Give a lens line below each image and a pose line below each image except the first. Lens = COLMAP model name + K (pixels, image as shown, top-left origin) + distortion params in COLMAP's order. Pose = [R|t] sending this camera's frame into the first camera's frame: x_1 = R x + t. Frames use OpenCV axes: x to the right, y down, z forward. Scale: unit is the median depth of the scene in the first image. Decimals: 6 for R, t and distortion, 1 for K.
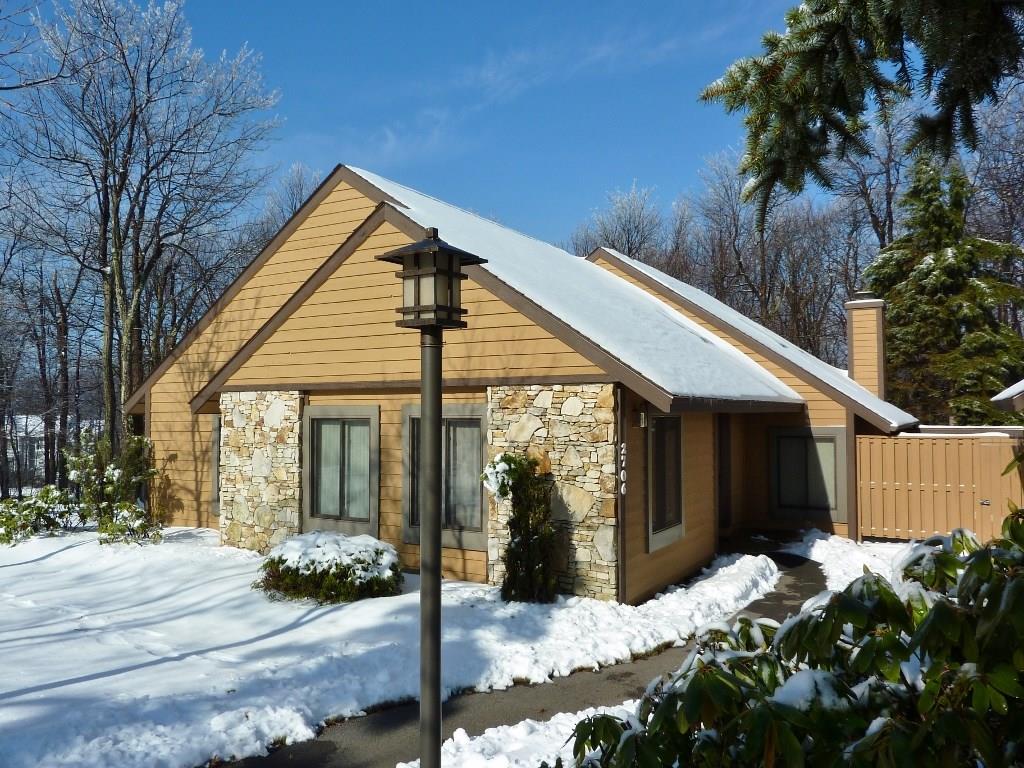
lens RADIAL K [[754.7, 0, 511.5], [0, 754.7, 387.2], [0, 0, 1]] dist [0.004640, 0.003198]
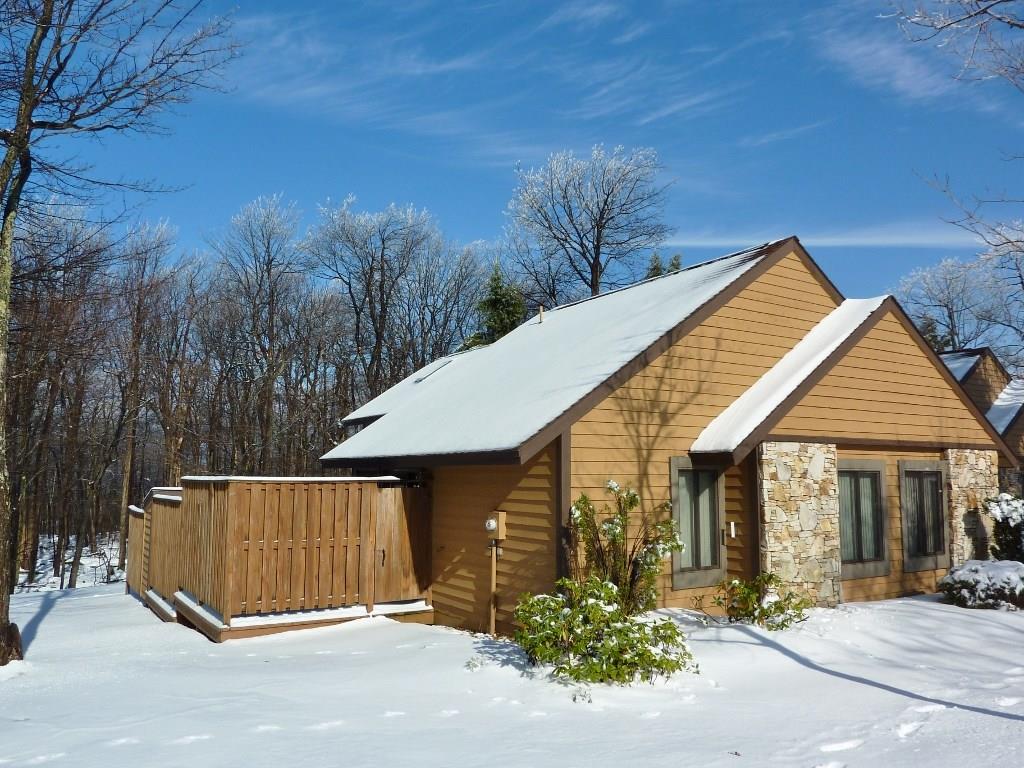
lens RADIAL K [[754.7, 0, 511.6], [0, 754.7, 384.3], [0, 0, 1]] dist [0.004640, 0.003198]
pose [[0.462685, 0.104852, 0.880301, -1.379313], [-0.036186, 0.994387, -0.099422, 0.040991], [-0.885784, 0.014146, 0.463882, 0.875546]]
